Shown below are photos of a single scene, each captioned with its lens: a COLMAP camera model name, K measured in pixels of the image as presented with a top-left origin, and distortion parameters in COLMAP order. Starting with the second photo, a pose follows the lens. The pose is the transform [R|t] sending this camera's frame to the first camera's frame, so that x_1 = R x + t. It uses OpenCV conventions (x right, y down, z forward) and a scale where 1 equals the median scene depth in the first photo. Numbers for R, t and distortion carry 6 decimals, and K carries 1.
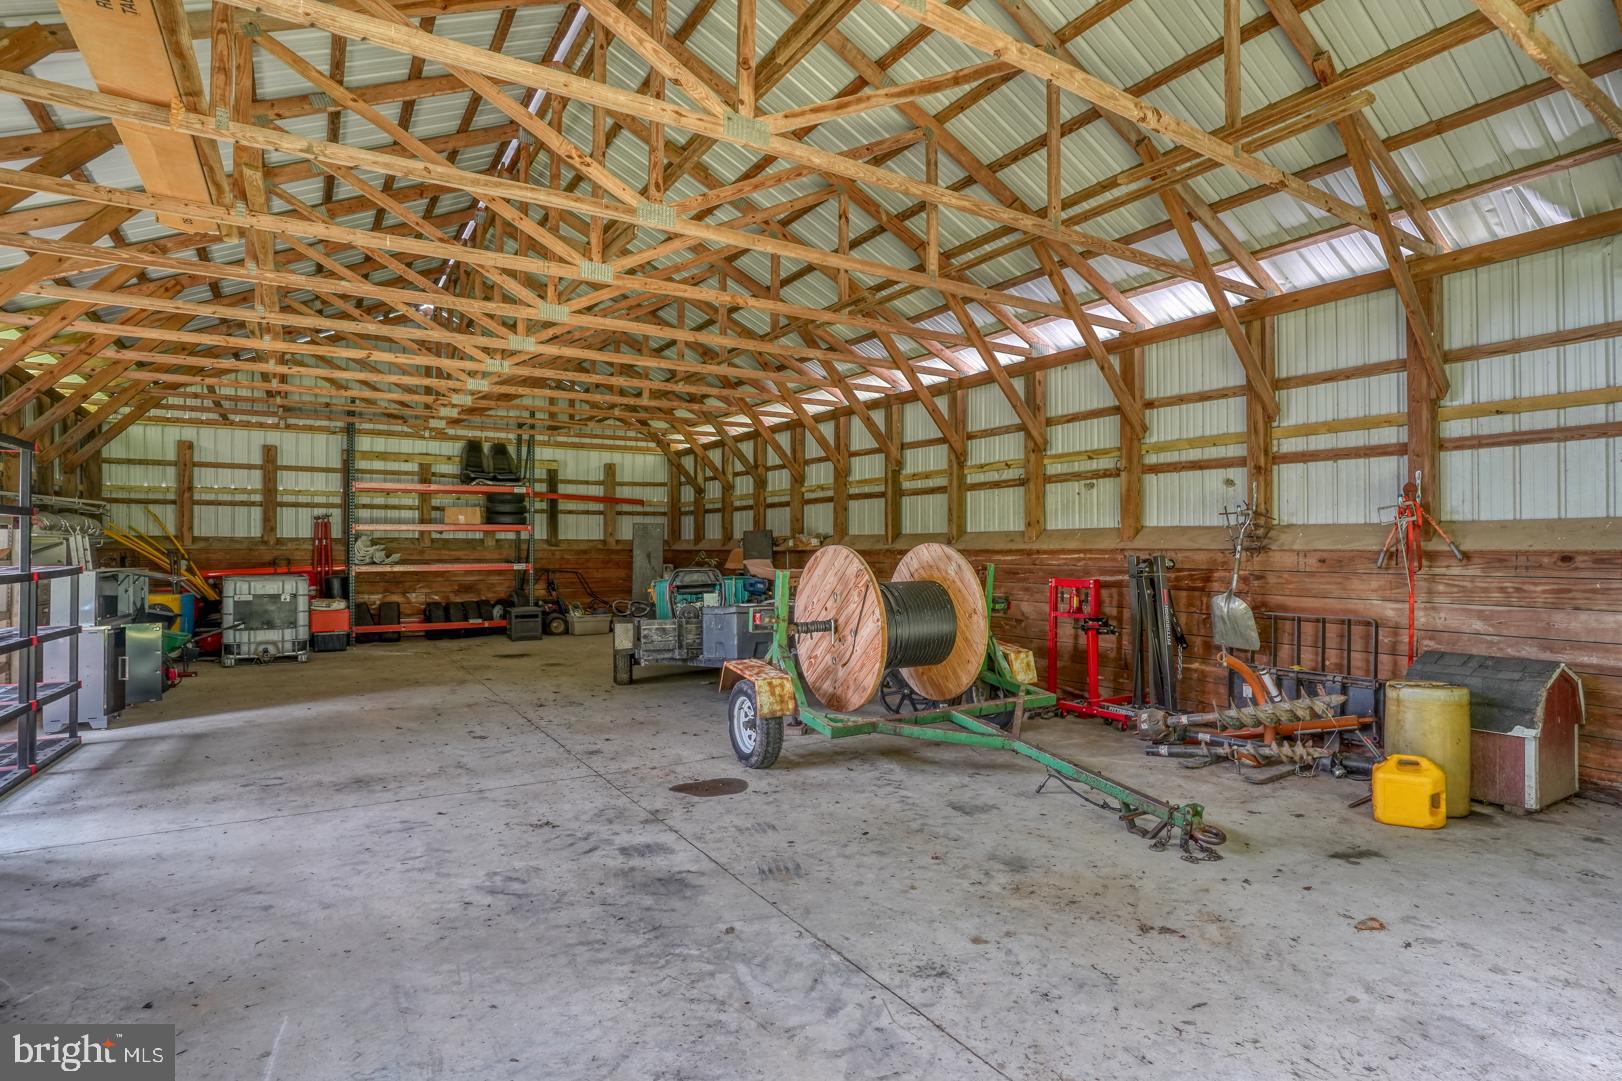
lens RADIAL K [[812.9, 0, 811.0], [0, 812.9, 540.5], [0, 0, 1]] dist [-0.019467, 0.000270]
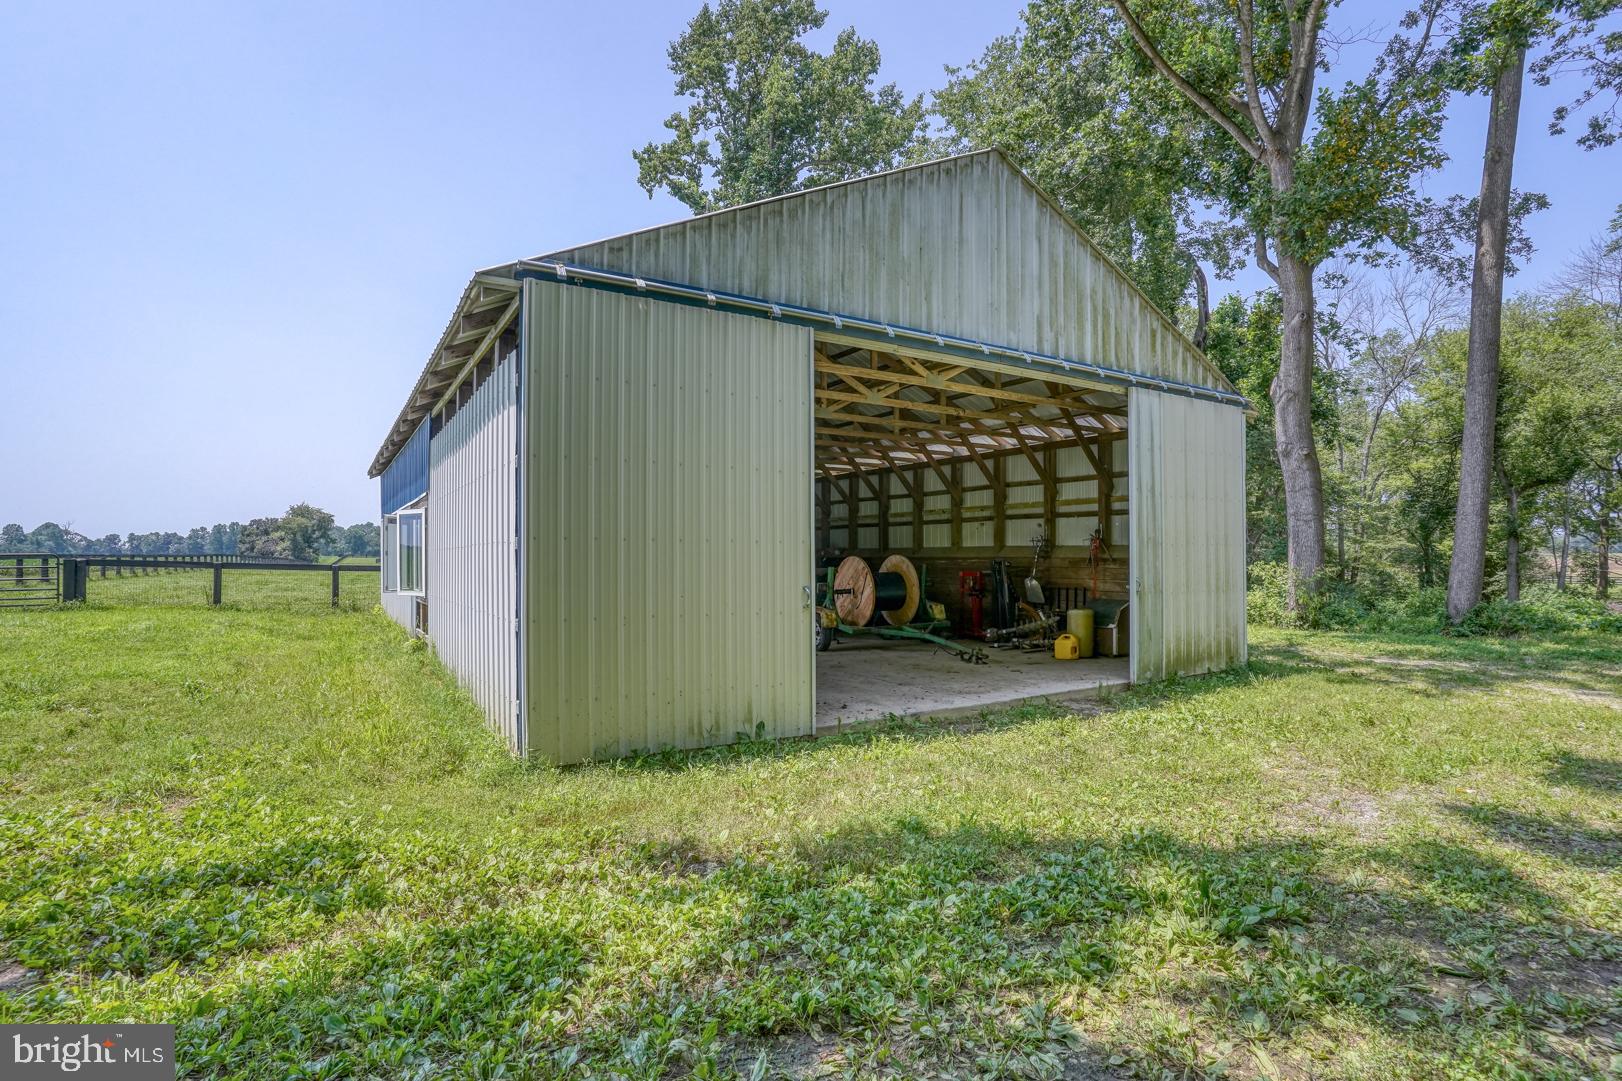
lens RADIAL K [[812.9, 0, 811.0], [0, 812.9, 540.5], [0, 0, 1]] dist [-0.019467, 0.000270]
pose [[0.999948, -0.004985, -0.008844, -0.057801], [0.004943, 0.999976, -0.004836, -0.024670], [0.008868, 0.004792, 0.999949, -1.113012]]
